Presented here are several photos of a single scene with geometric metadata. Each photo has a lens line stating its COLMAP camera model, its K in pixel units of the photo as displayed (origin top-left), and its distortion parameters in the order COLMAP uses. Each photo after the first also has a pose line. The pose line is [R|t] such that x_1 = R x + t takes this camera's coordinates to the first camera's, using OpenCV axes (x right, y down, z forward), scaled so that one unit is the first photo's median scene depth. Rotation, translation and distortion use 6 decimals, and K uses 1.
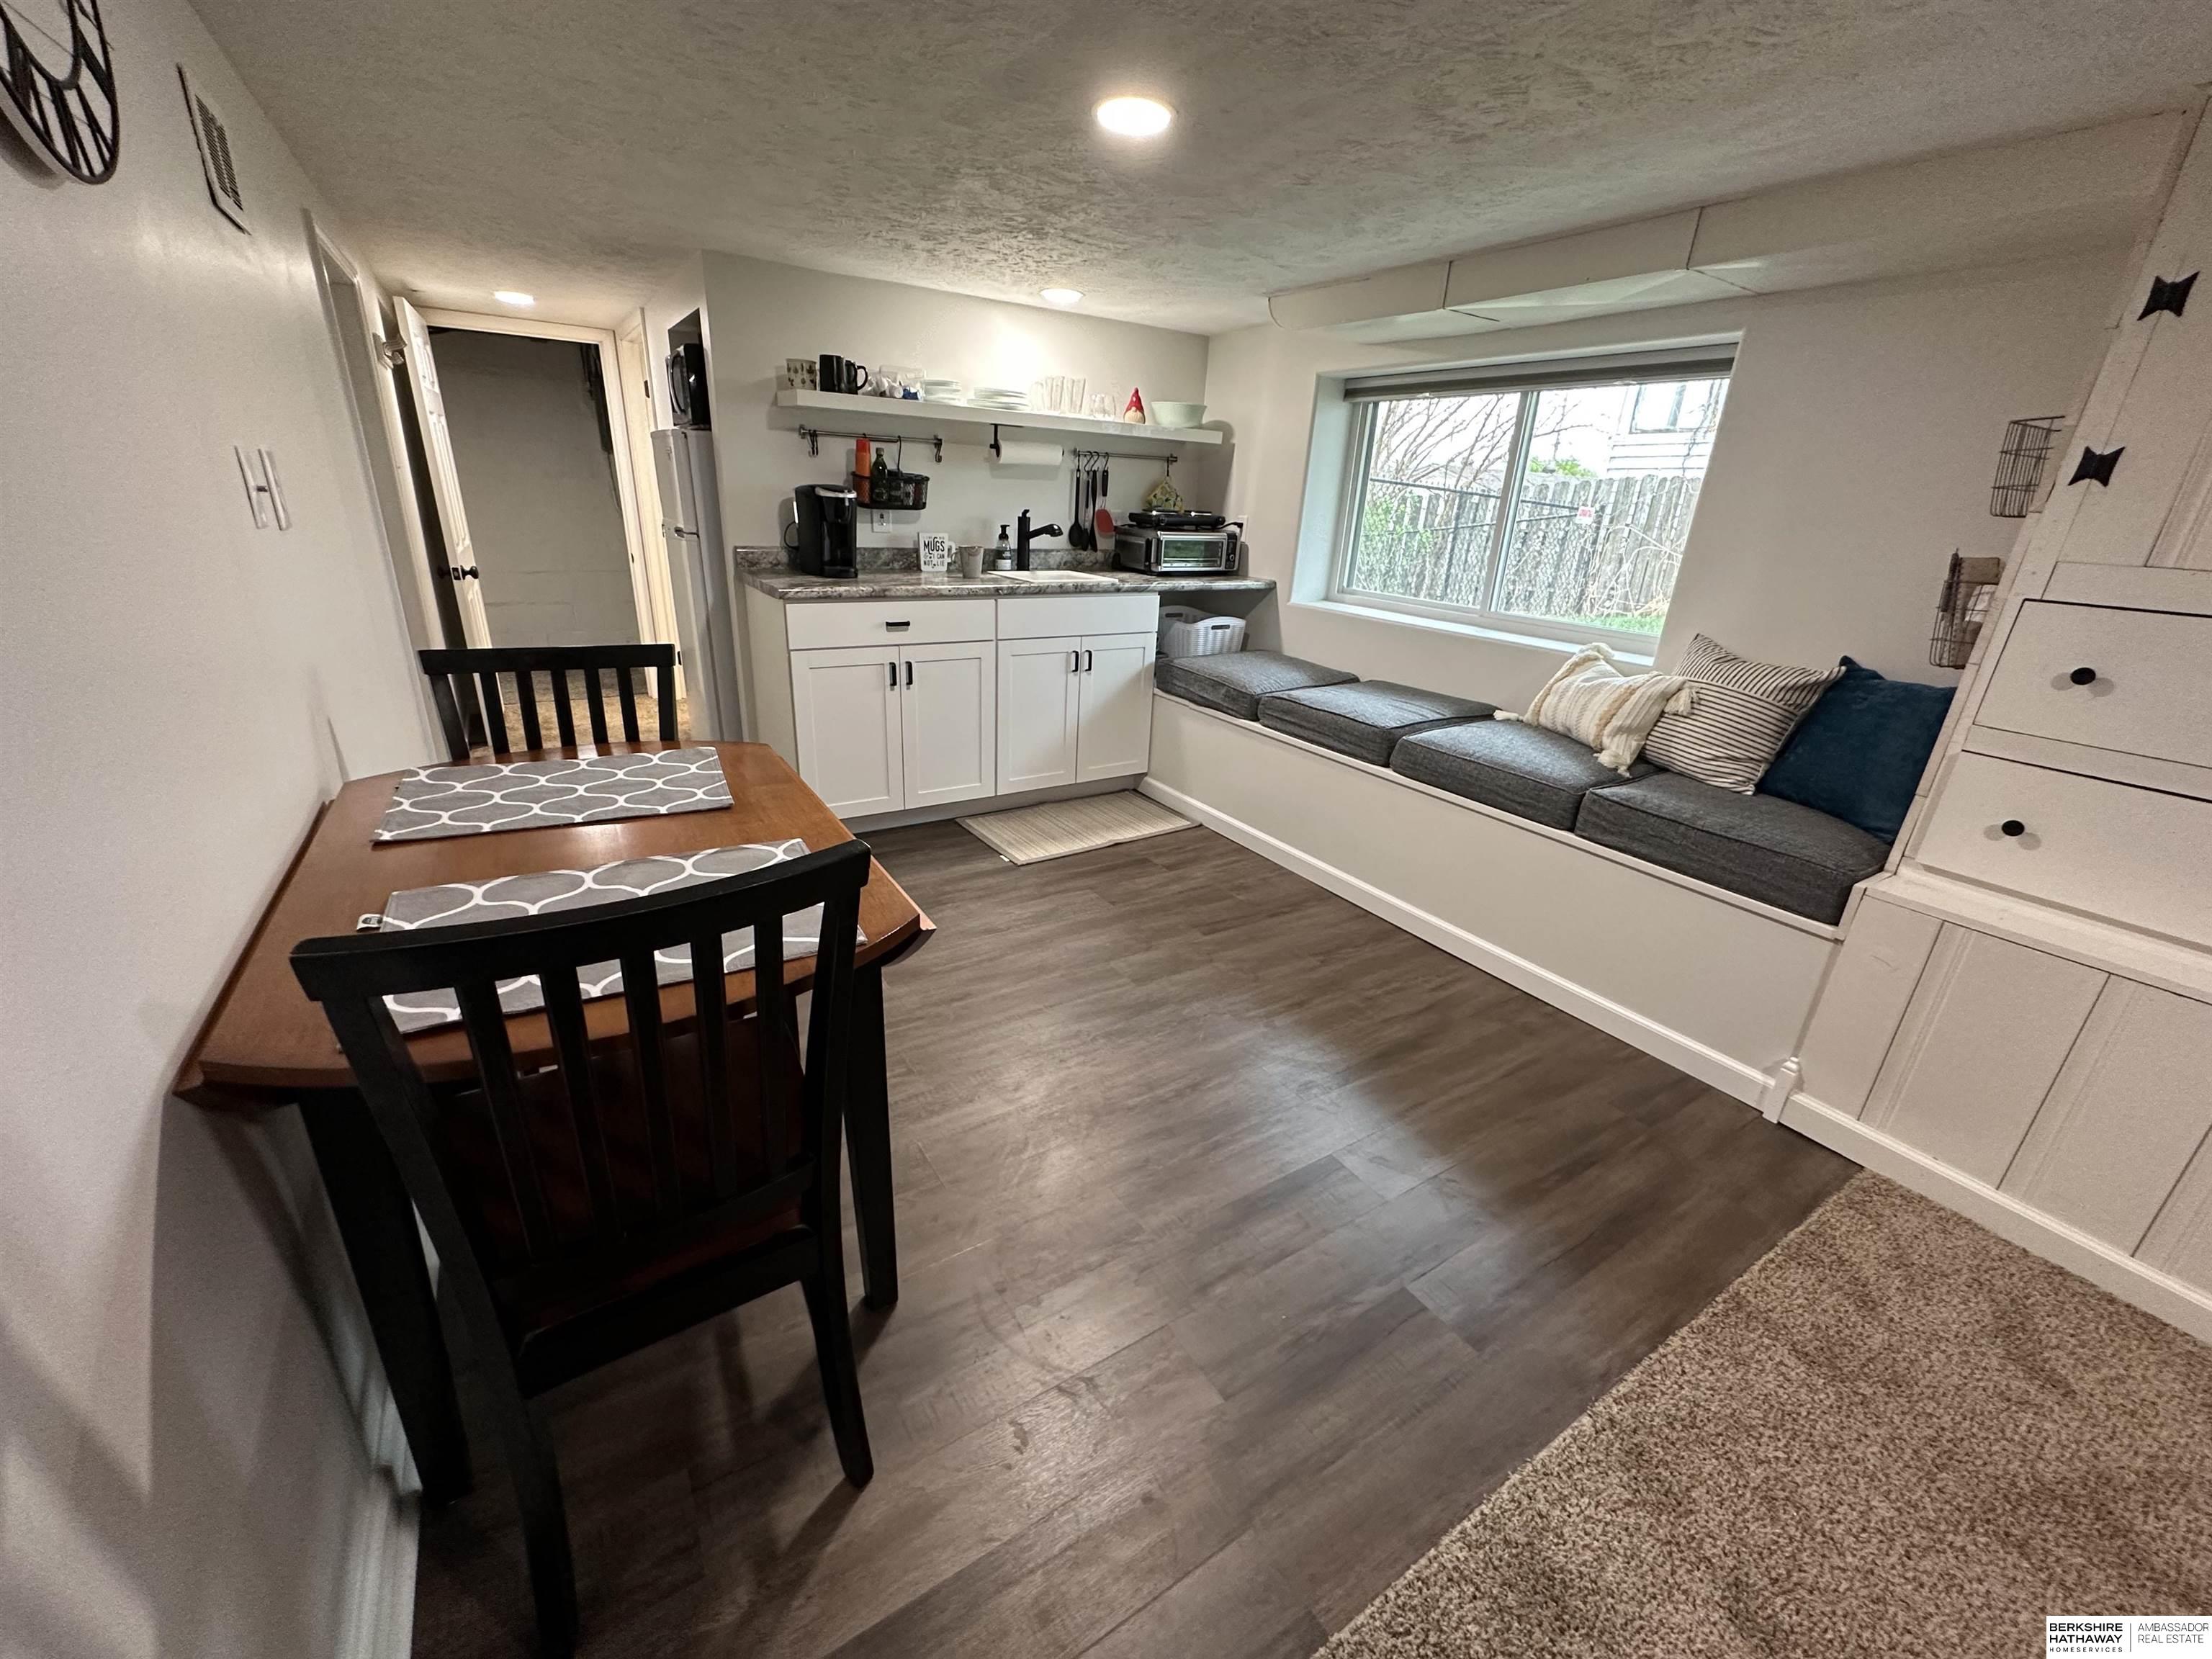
lens RADIAL K [[890.2, 0, 1109.9], [0, 890.2, 821.0], [0, 0, 1]] dist [0.015594, 0.000263]
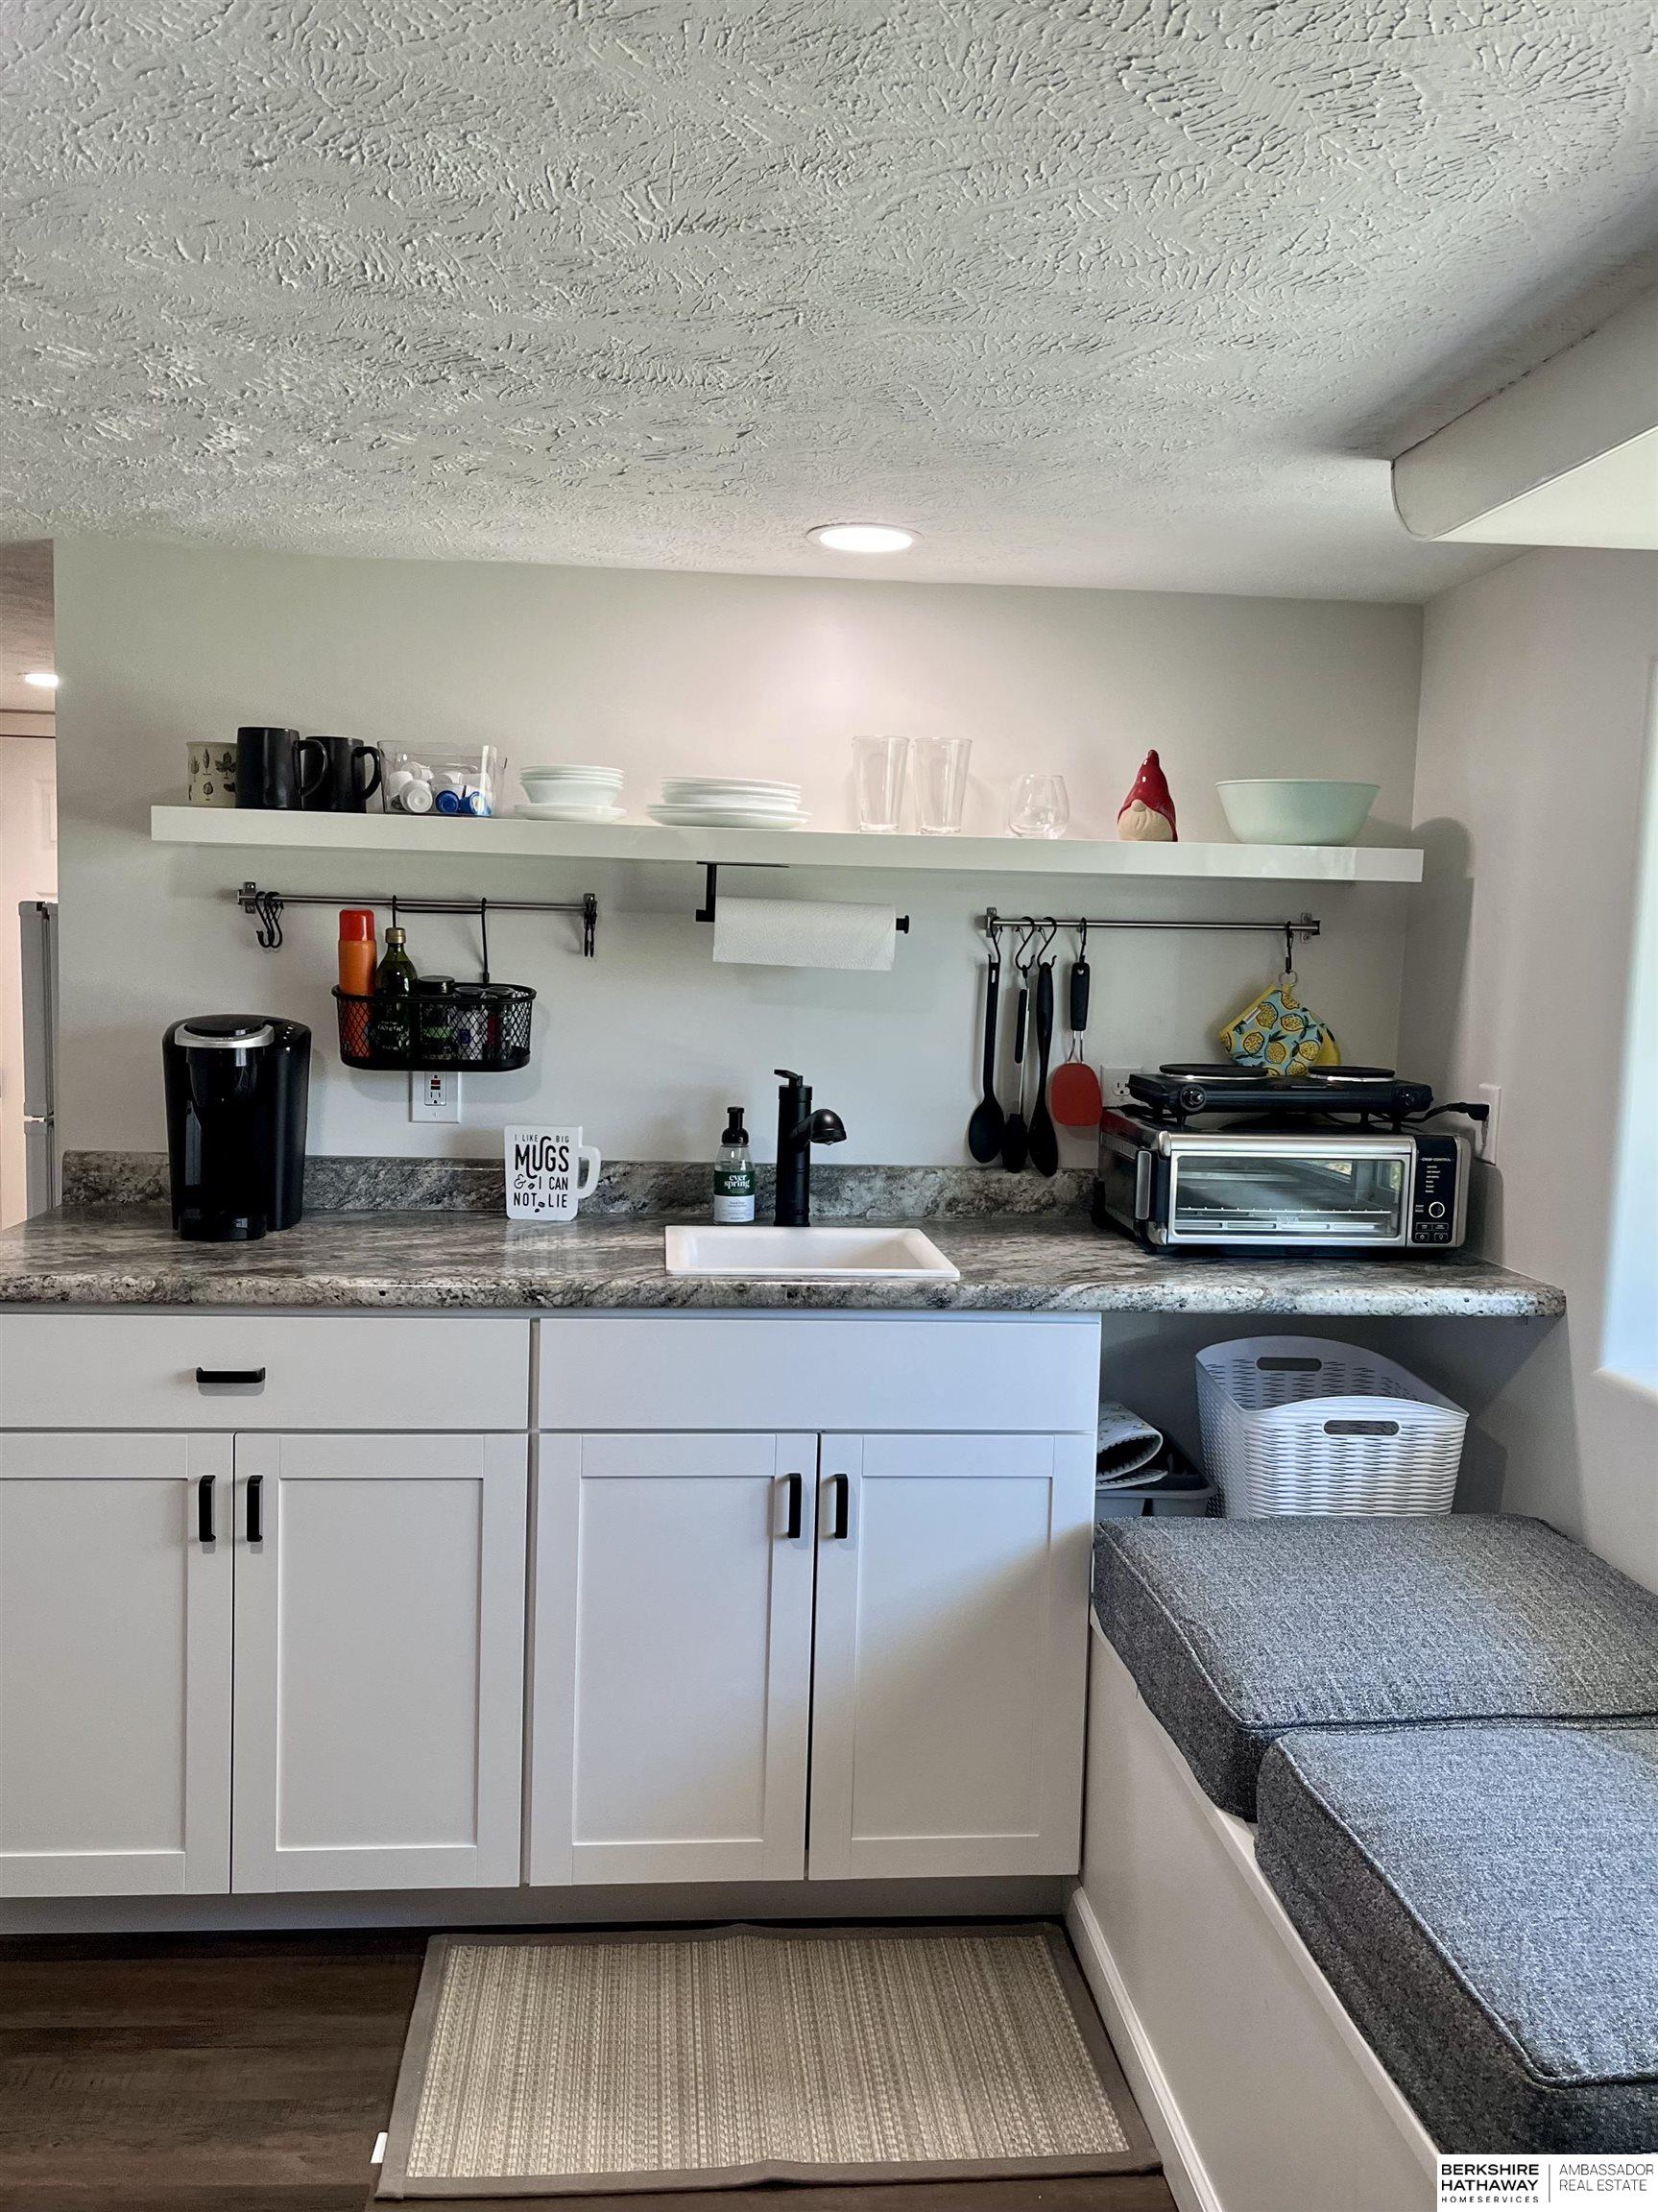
lens RADIAL K [[1783.3, 0, 794.5], [0, 1783.3, 1111.9], [0, 0, 1]] dist [0.027031, 0.010125]
pose [[0.879707, 0.015649, -0.475258, 0.261710], [-0.152810, 0.955749, -0.251382, -0.146453], [0.450294, 0.293767, 0.843170, 0.383097]]
